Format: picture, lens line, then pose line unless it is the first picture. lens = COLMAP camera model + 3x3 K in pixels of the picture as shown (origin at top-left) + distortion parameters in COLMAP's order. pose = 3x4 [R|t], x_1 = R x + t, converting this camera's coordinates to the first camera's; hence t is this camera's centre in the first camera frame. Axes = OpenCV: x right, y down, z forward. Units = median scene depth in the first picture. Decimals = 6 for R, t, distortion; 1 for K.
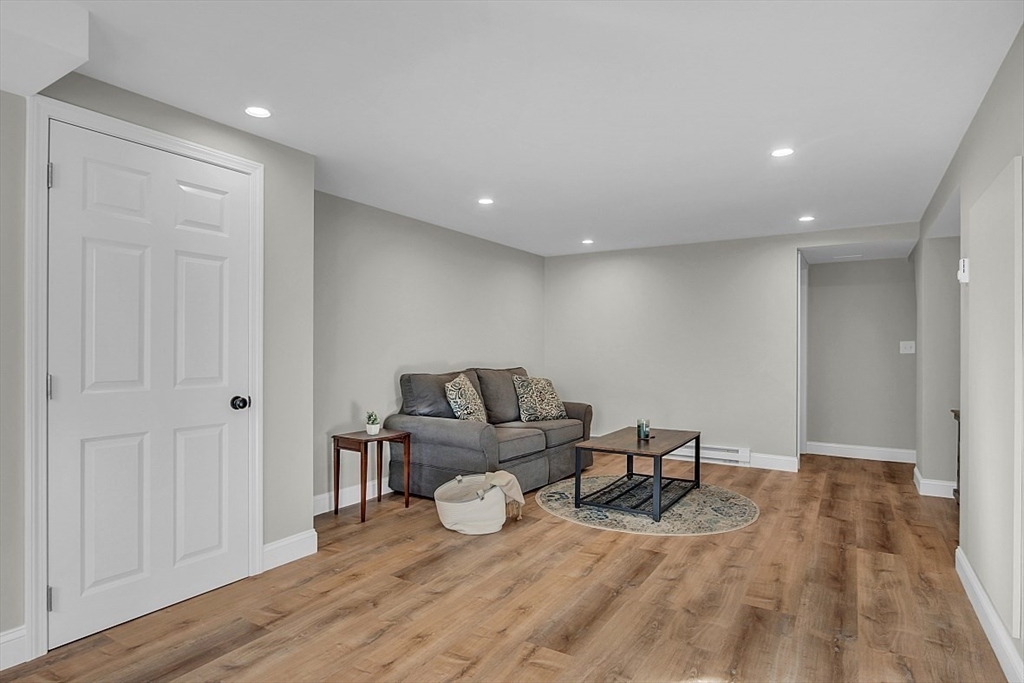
lens RADIAL K [[544.0, 0, 521.5], [0, 544.0, 342.1], [0, 0, 1]] dist [-0.017447, 0.000292]
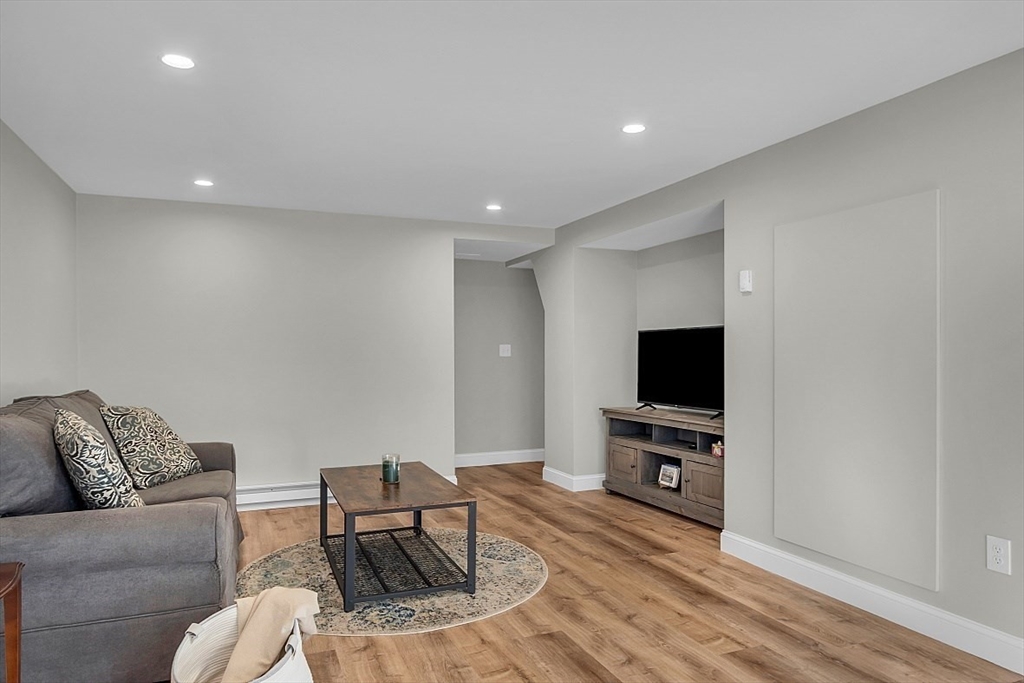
lens RADIAL K [[630.6, 0, 506.4], [0, 630.6, 346.8], [0, 0, 1]] dist [-0.023759, 0.018126]
pose [[0.602486, 0.001168, 0.798129, -0.409491], [-0.003501, 0.999993, 0.001179, 0.001782], [-0.798122, -0.003505, 0.602486, 0.482838]]
